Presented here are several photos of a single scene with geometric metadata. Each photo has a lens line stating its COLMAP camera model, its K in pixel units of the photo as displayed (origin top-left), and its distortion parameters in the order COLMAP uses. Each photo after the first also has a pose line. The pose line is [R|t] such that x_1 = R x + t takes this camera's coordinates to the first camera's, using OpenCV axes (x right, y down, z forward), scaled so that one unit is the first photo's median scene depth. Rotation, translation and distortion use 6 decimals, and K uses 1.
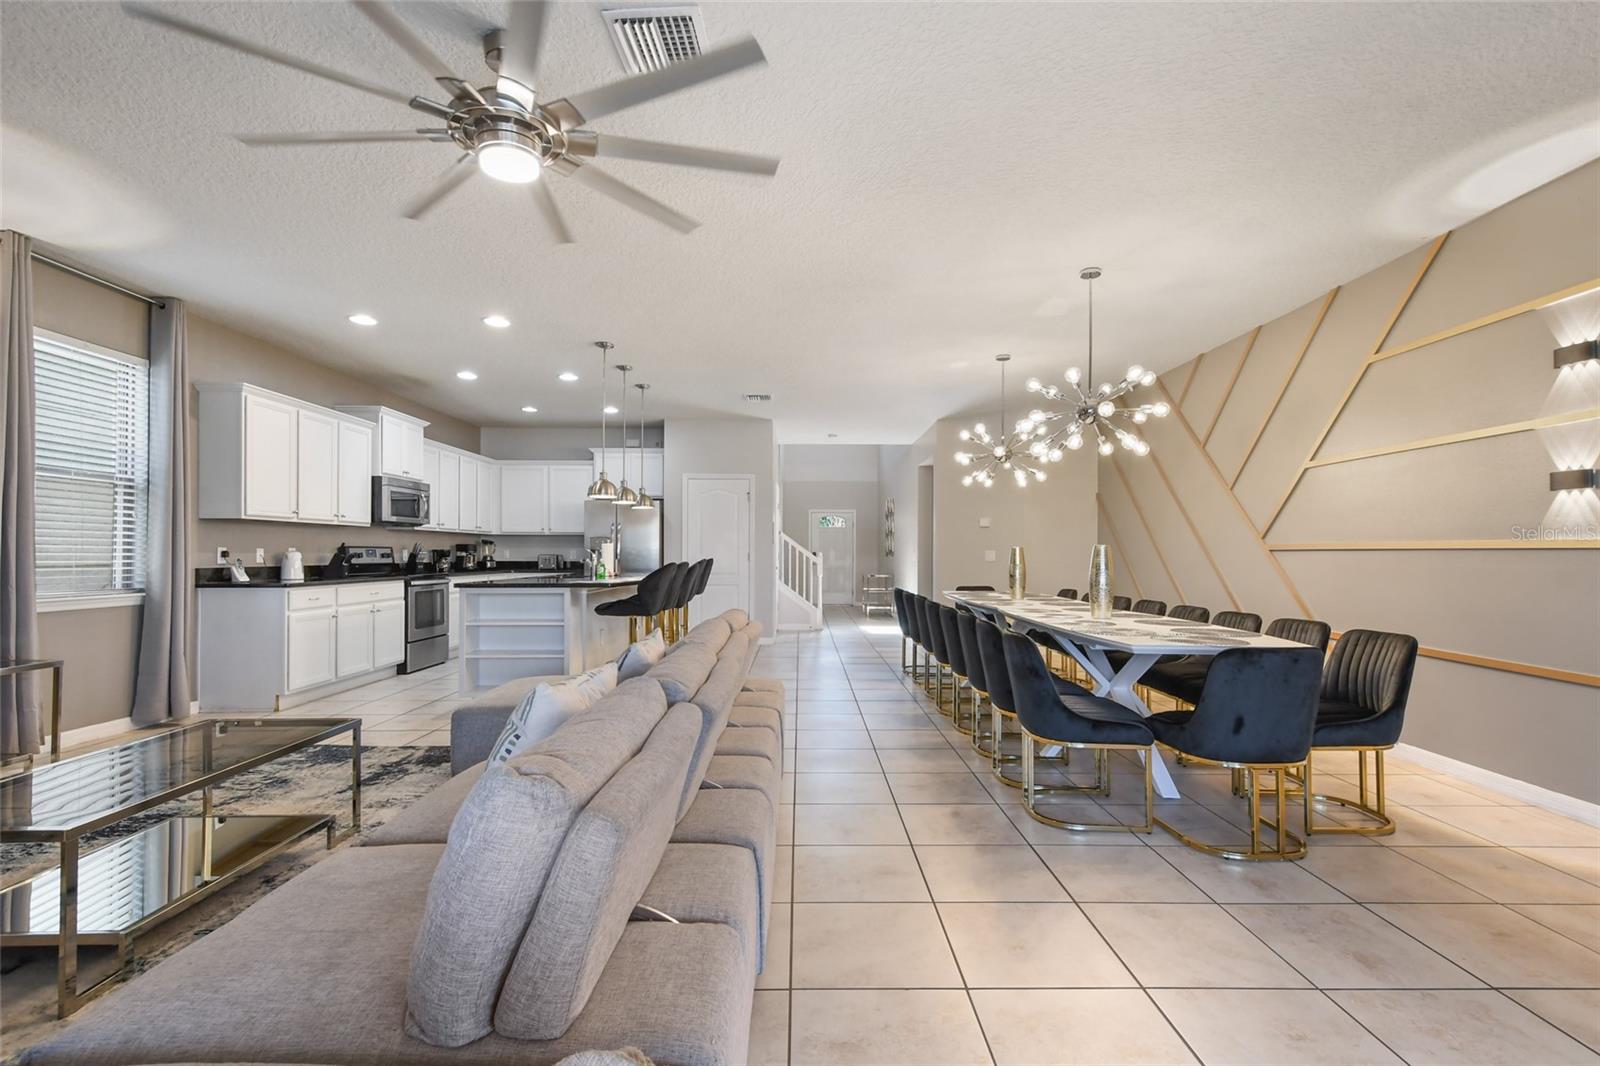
lens RADIAL K [[719.7, 0, 825.8], [0, 719.7, 543.3], [0, 0, 1]] dist [0.013394, -0.001768]
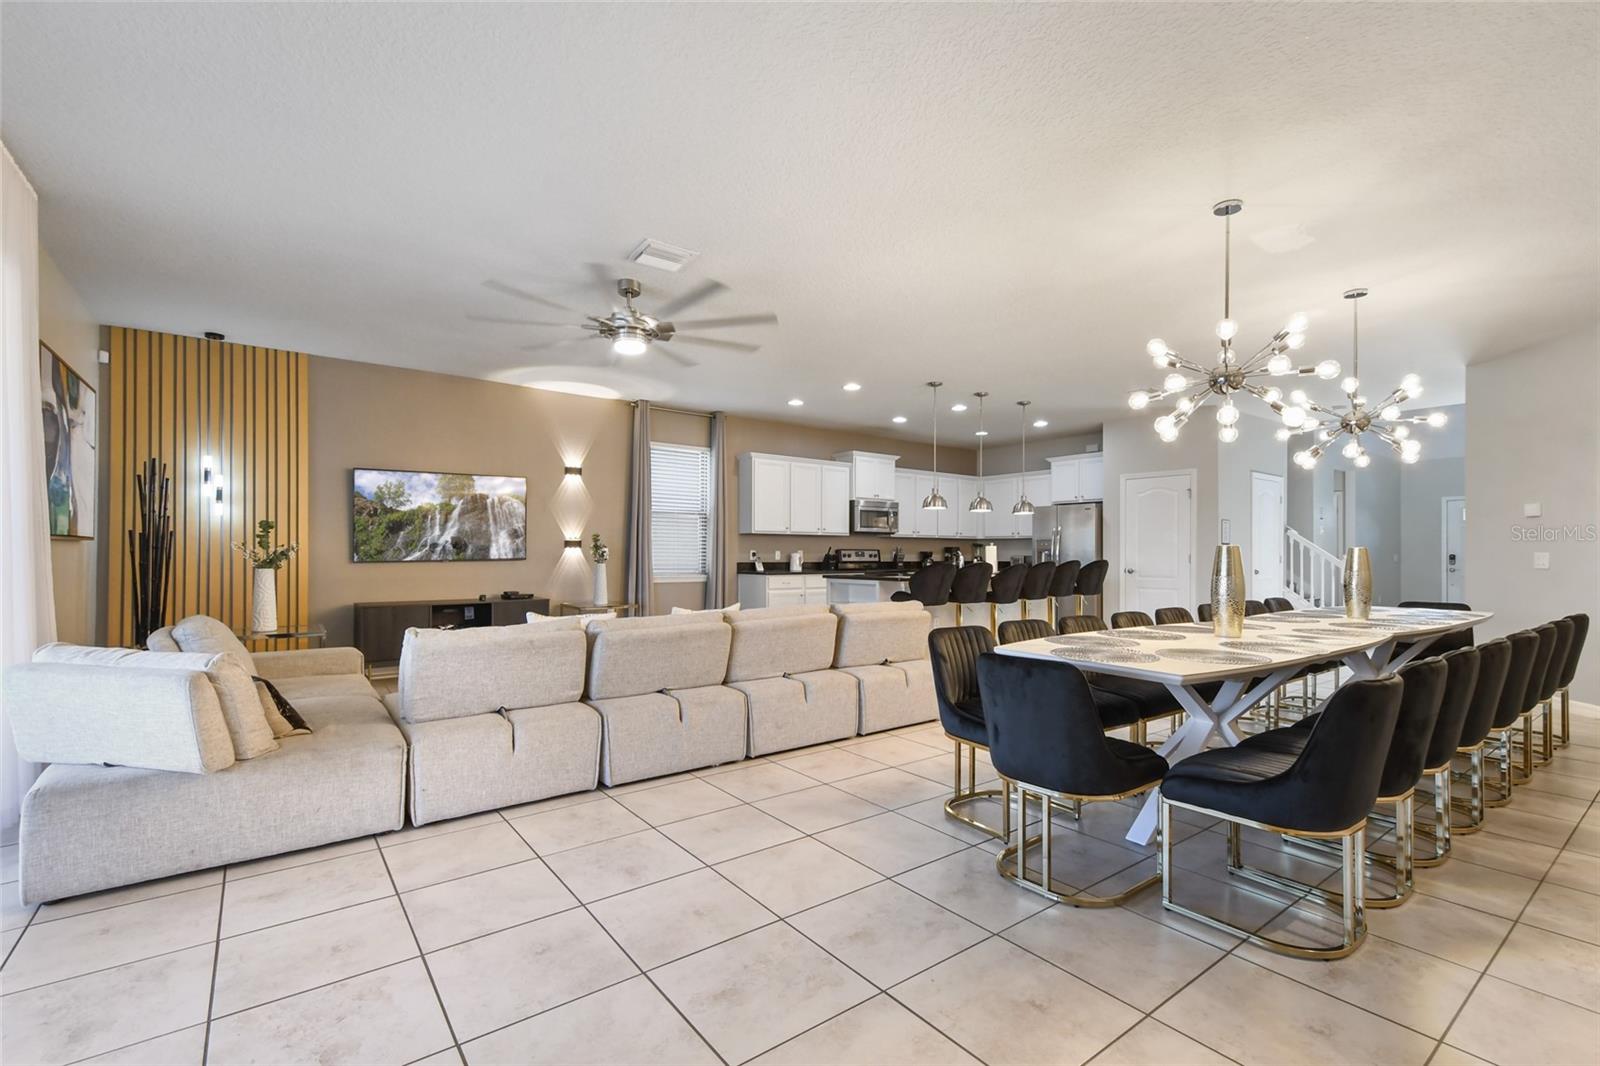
lens RADIAL K [[719.7, 0, 815.4], [0, 719.7, 536.9], [0, 0, 1]] dist [0.013394, -0.001768]
pose [[0.594922, -0.017917, -0.803584, 0.475975], [0.008153, 0.999835, -0.016257, 0.002060], [0.803742, 0.003120, 0.594969, 0.096601]]
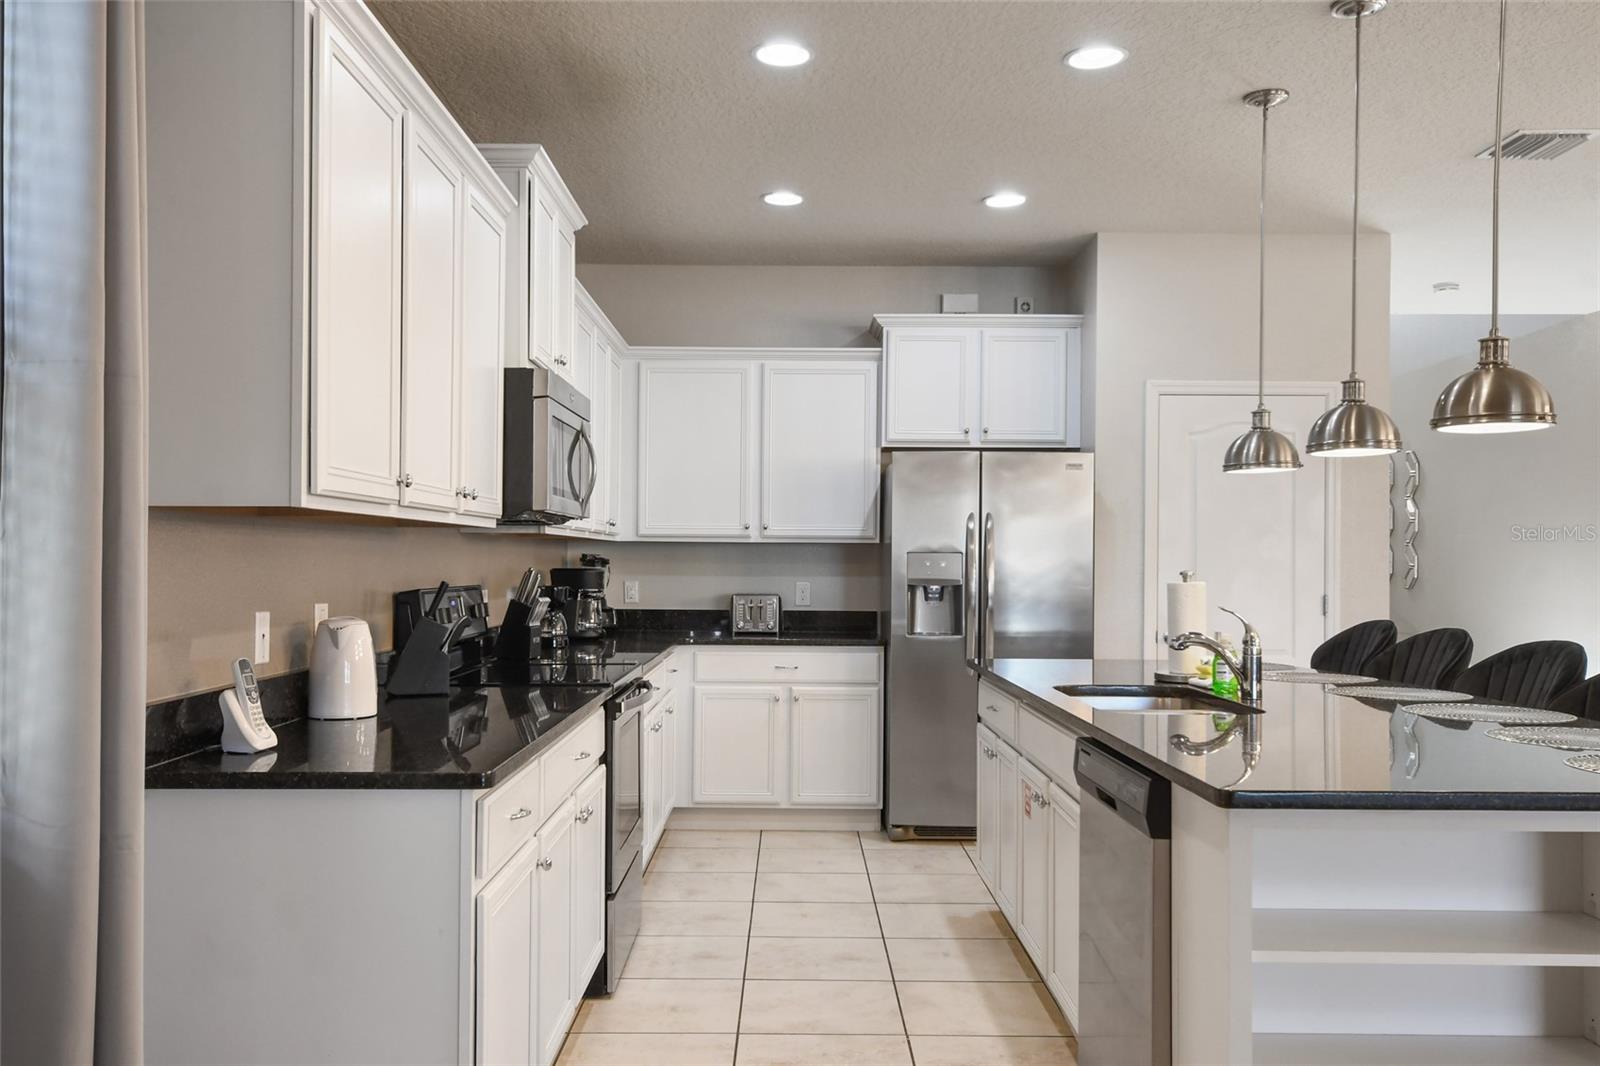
lens RADIAL K [[1327.0, 0, 798.1], [0, 1327.0, 529.7], [0, 0, 1]] dist [0.003449, 0.002012]
pose [[0.999126, 0.004511, -0.041555, -0.472470], [-0.004846, 0.999956, -0.007980, -0.018476], [0.041518, 0.008174, 0.999104, 0.424347]]
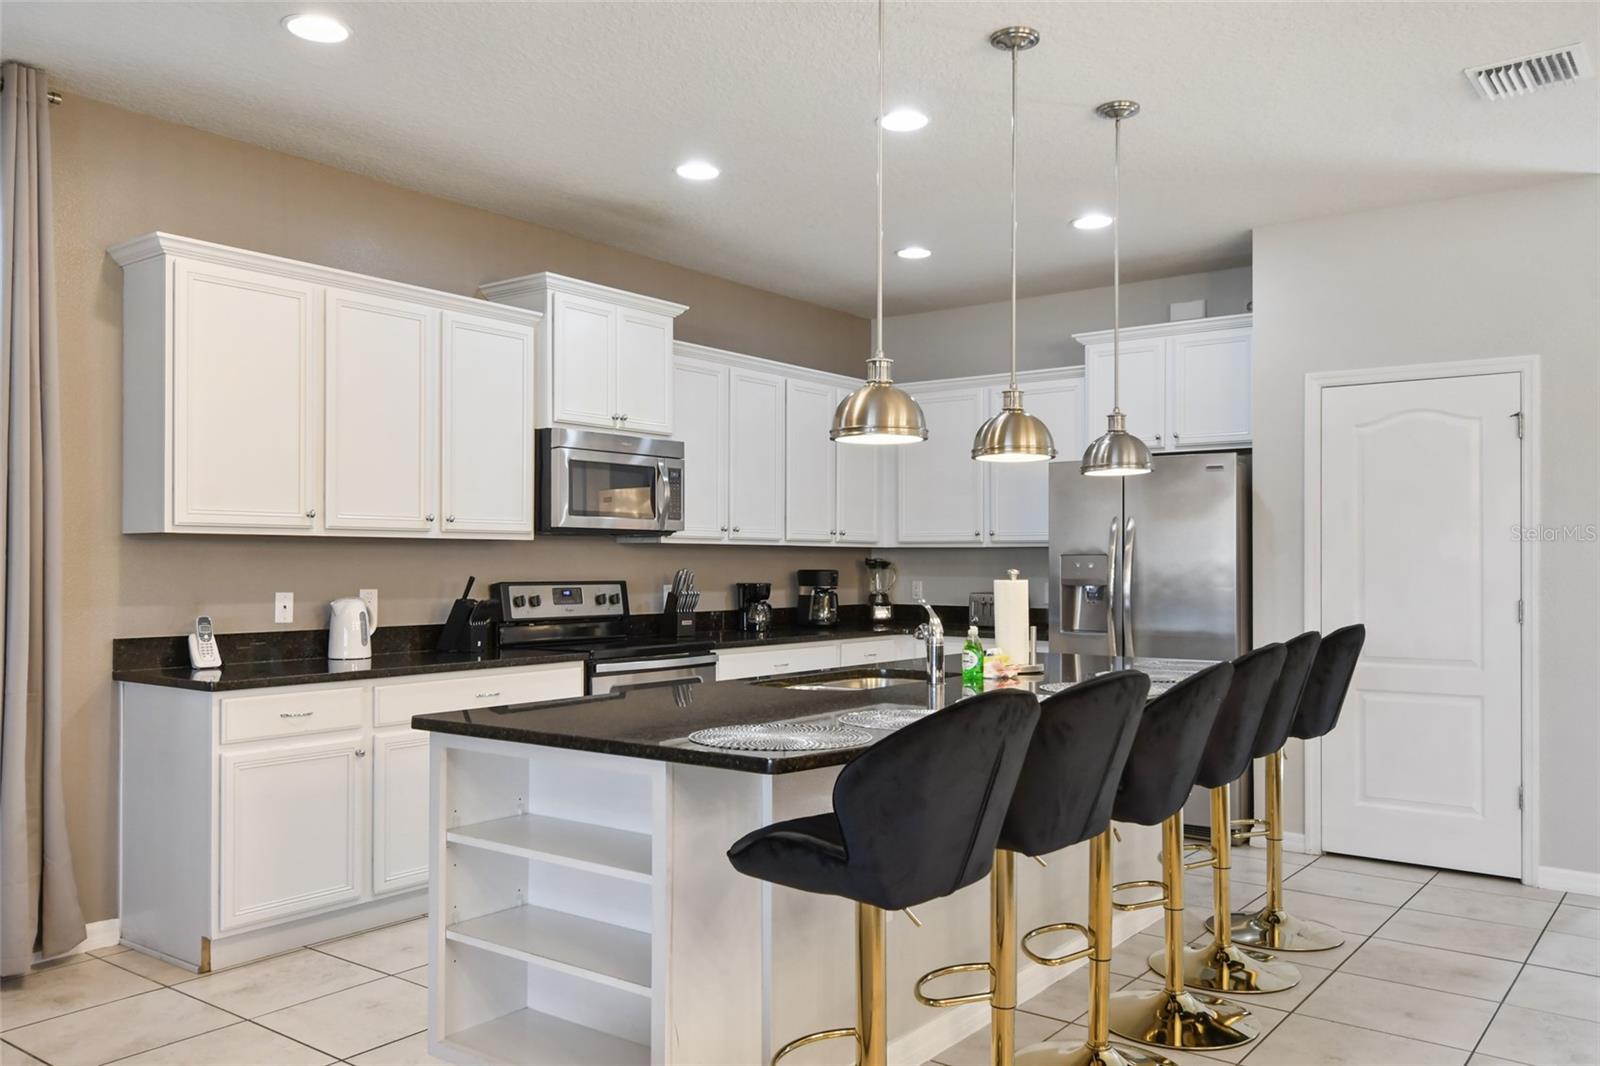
lens RADIAL K [[1244.4, 0, 796.1], [0, 1244.4, 554.0], [0, 0, 1]] dist [0.007817, -0.003074]
pose [[0.773604, -0.003094, -0.633662, -0.003830], [0.007215, 0.999966, 0.003926, -0.016287], [0.633628, -0.007608, 0.773600, 0.495991]]
